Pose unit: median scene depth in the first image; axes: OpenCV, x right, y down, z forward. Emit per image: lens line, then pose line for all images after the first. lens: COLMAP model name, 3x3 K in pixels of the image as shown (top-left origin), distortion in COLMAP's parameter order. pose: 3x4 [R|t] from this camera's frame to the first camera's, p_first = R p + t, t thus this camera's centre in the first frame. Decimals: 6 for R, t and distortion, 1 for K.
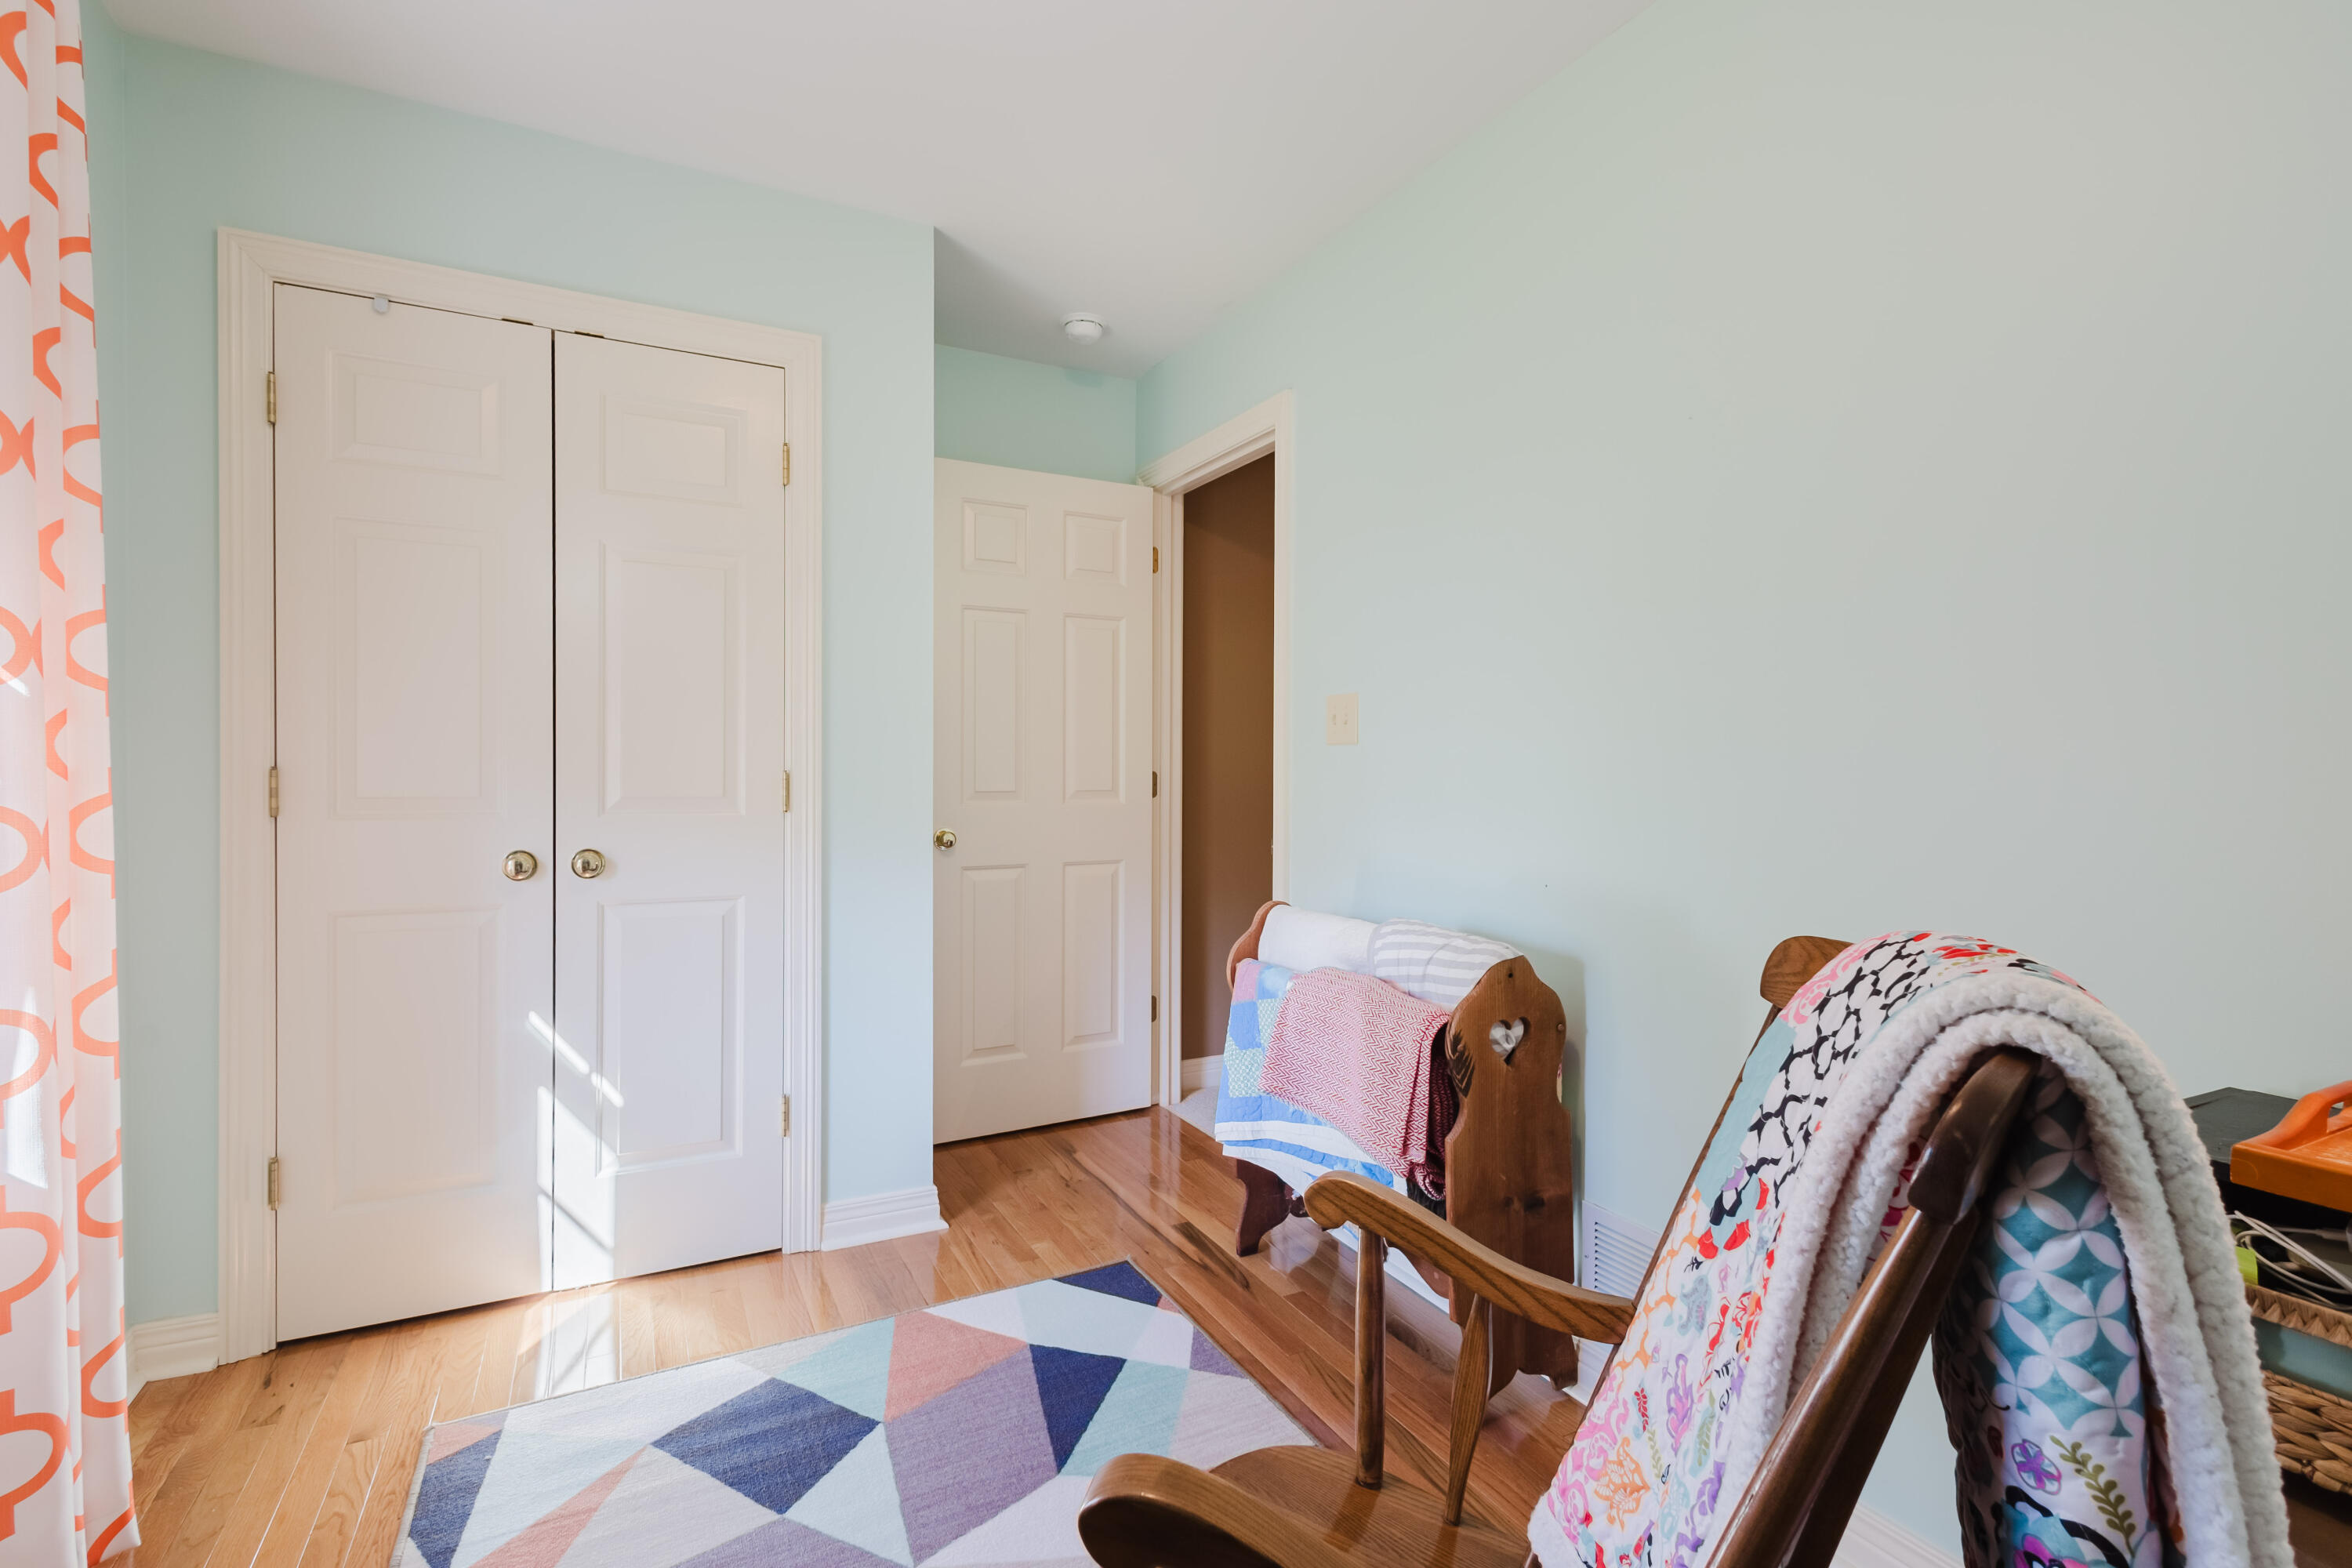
lens RADIAL K [[1087.3, 0, 1175.5], [0, 1087.3, 775.4], [0, 0, 1]] dist [0.009407, -0.000409]
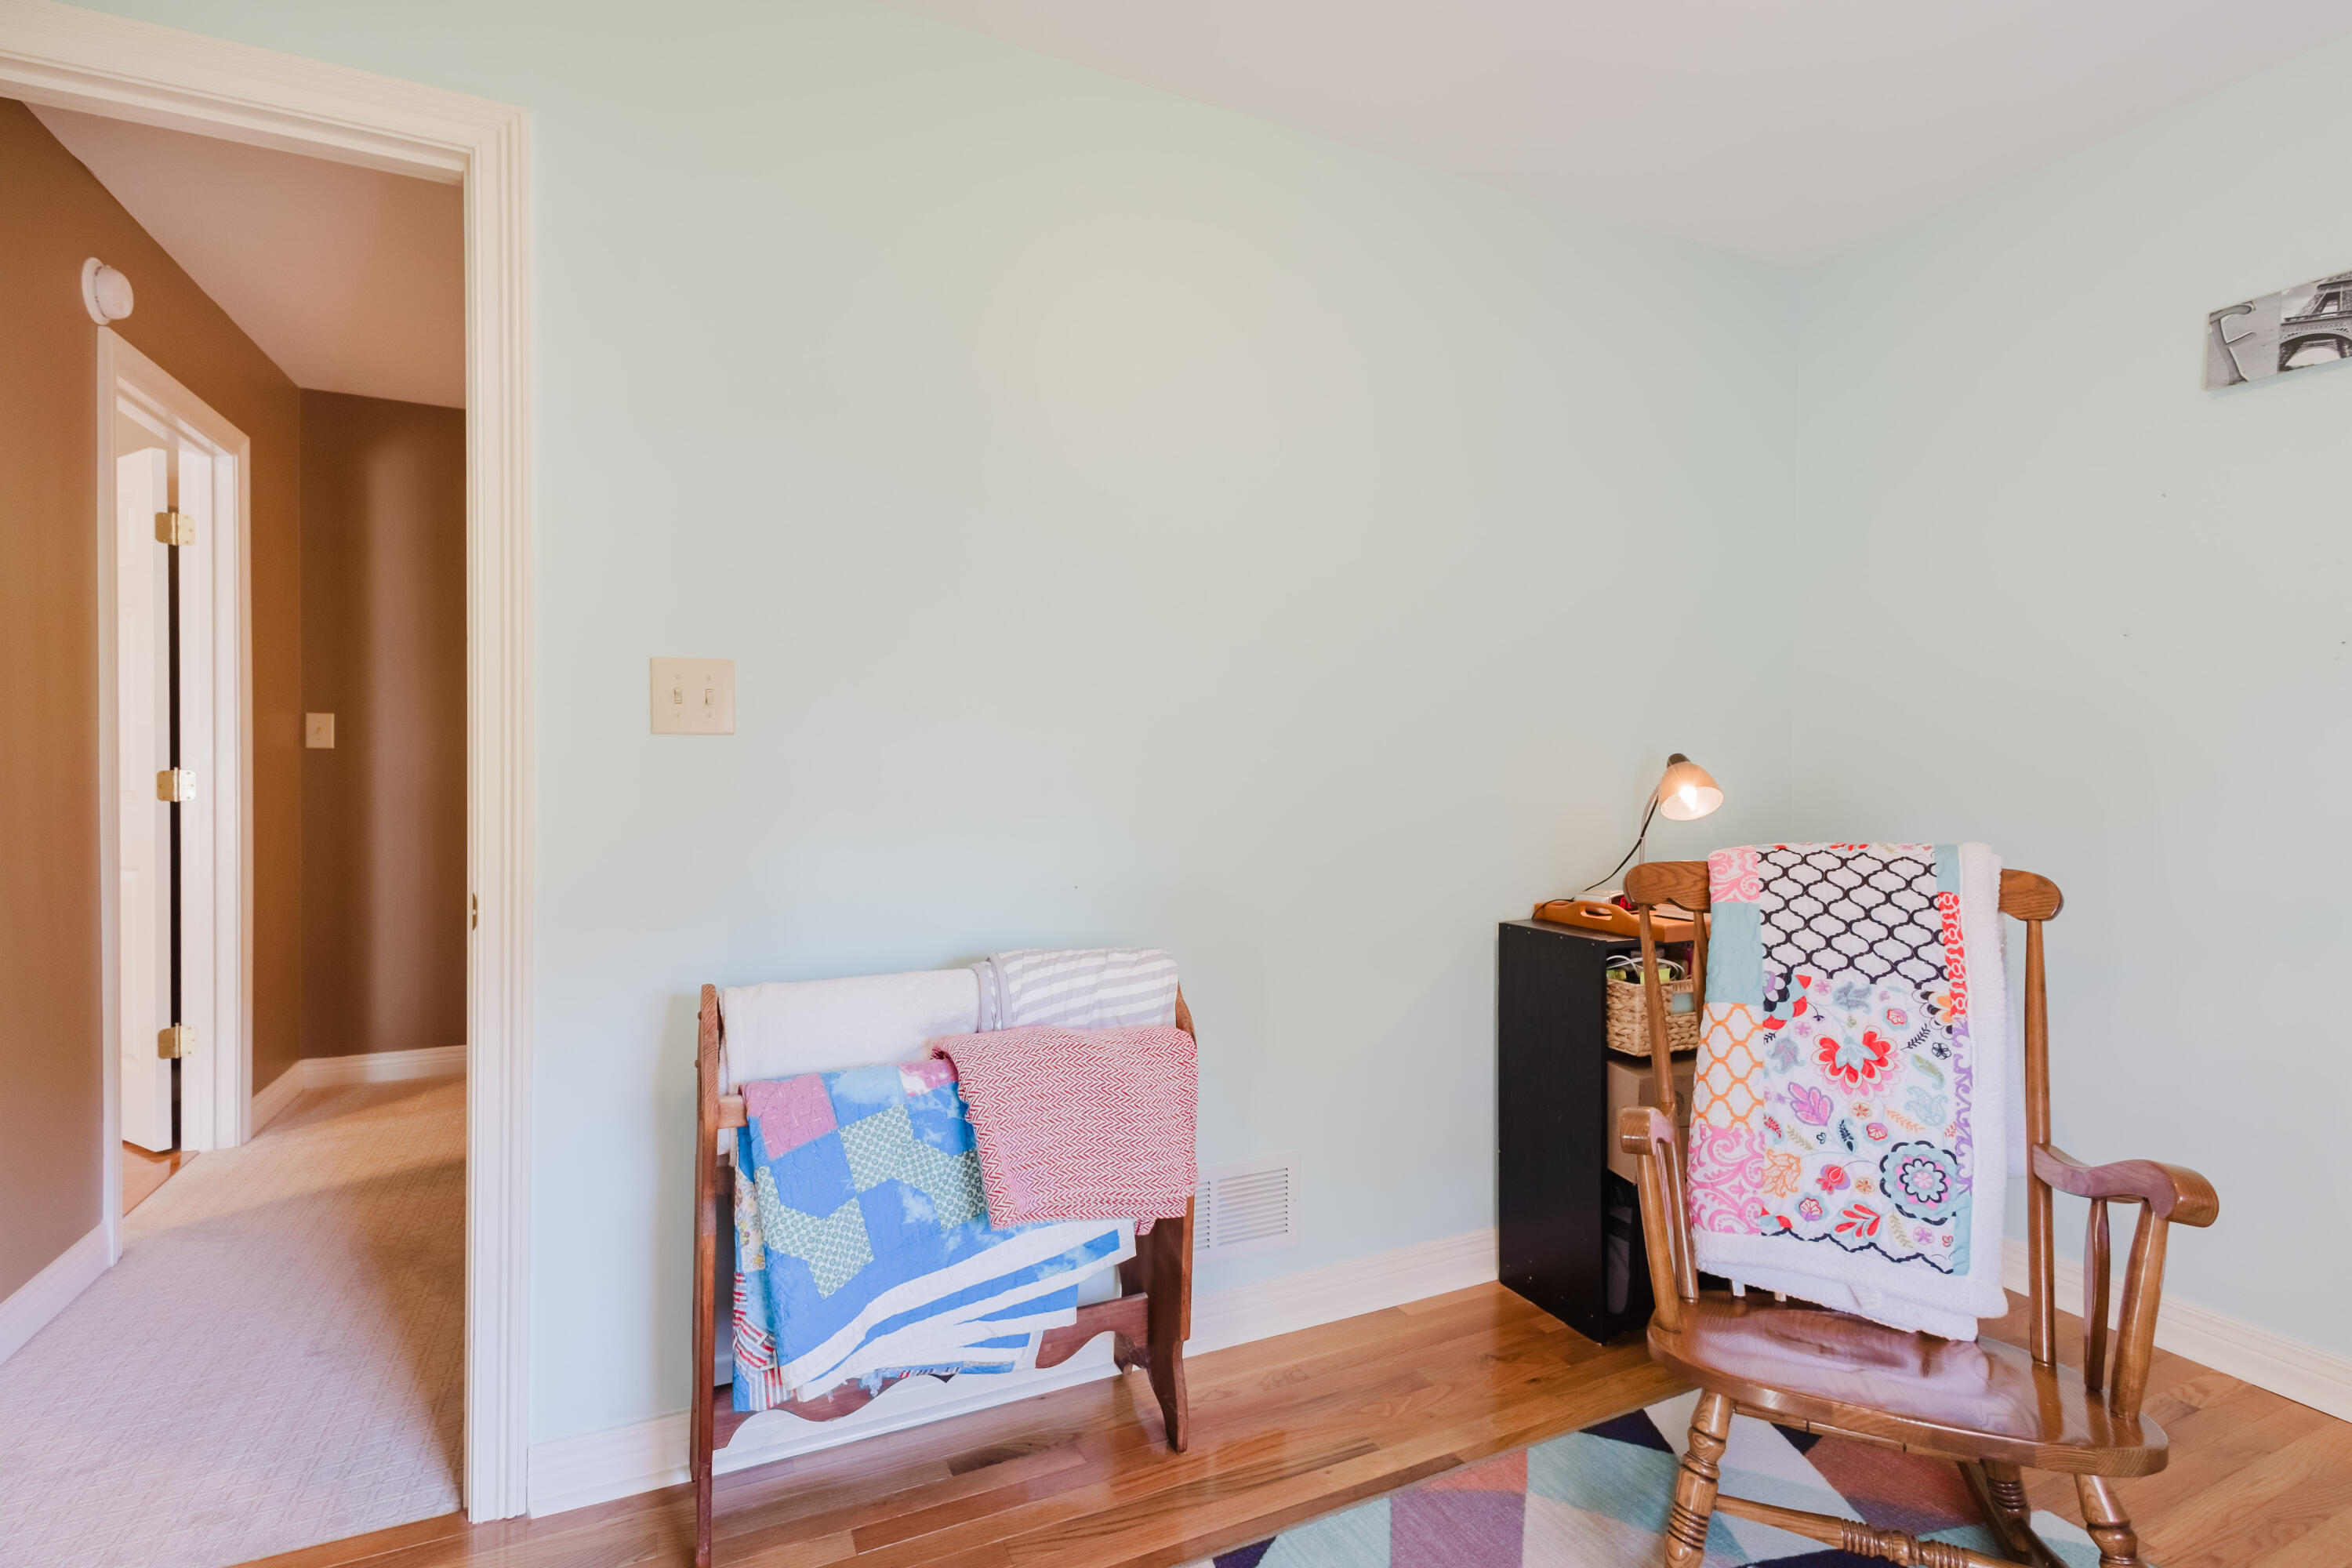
lens RADIAL K [[1087.3, 0, 1172.8], [0, 1087.3, 774.8], [0, 0, 1]] dist [0.009407, -0.000409]
pose [[0.050173, -0.002780, 0.998737, -0.635838], [0.011470, 0.999932, 0.002207, -0.004194], [-0.998675, 0.011345, 0.050201, 0.860983]]
